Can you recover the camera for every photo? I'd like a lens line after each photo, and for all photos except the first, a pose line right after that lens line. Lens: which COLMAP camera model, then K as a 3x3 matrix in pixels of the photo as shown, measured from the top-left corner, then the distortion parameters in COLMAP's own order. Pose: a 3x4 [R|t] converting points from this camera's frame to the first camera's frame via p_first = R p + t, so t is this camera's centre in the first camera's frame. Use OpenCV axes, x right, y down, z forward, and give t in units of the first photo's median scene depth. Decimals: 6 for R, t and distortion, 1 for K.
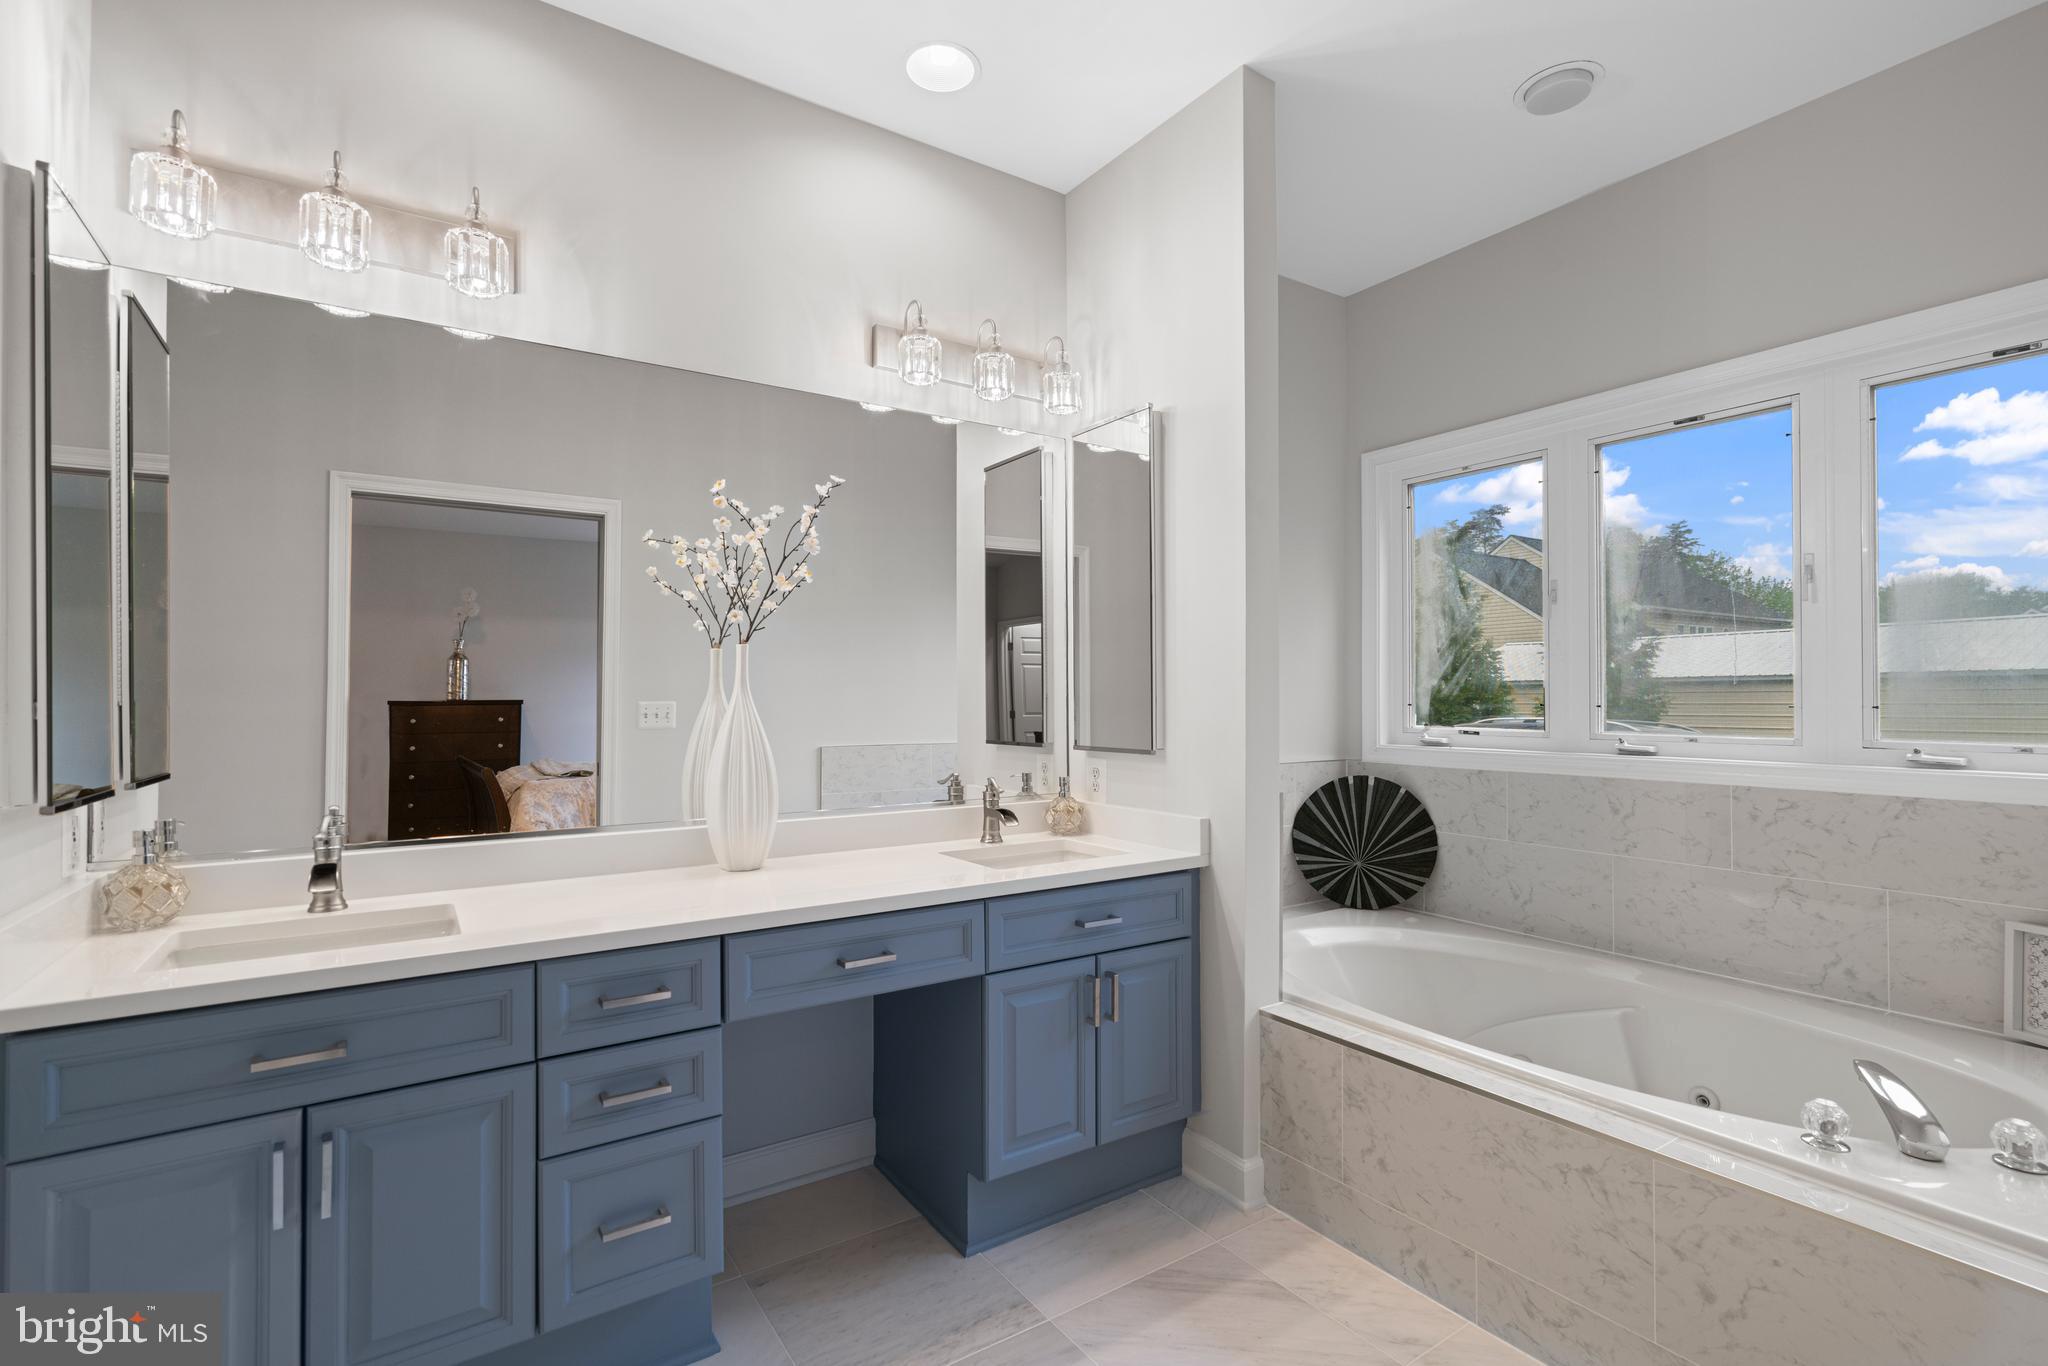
lens RADIAL K [[939.4, 0, 1021.3], [0, 939.4, 697.1], [0, 0, 1]] dist [-0.003001, 0.000261]
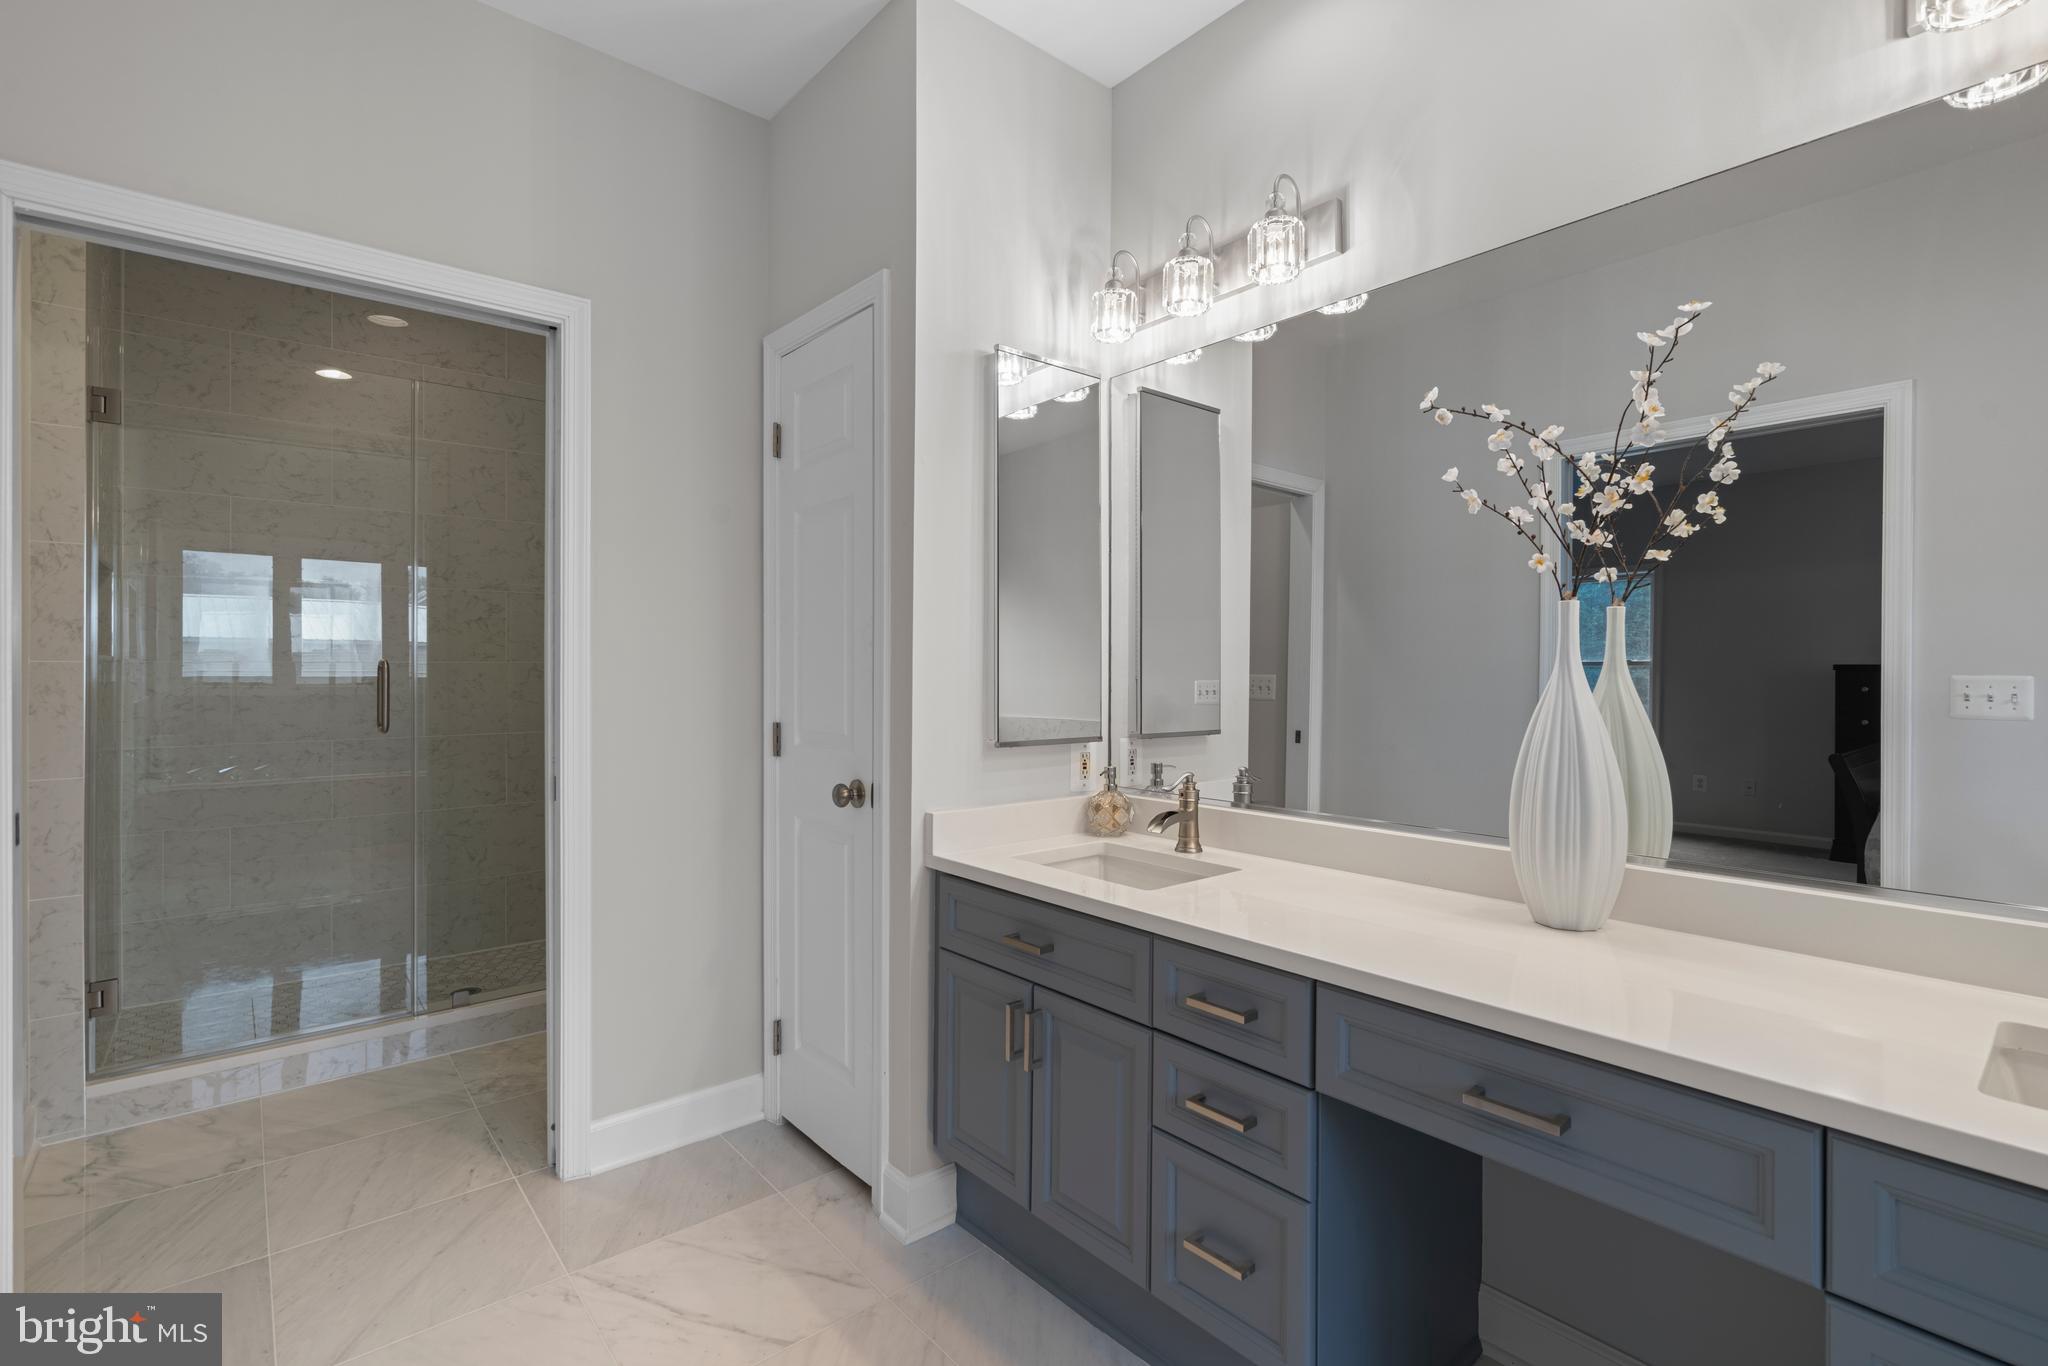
lens RADIAL K [[939.4, 0, 1019.6], [0, 939.4, 669.9], [0, 0, 1]] dist [-0.003001, 0.000261]
pose [[0.098820, 0.005896, -0.995088, 0.386075], [0.004081, 0.999972, 0.006330, -0.012575], [0.995097, -0.004687, 0.098794, 0.585579]]
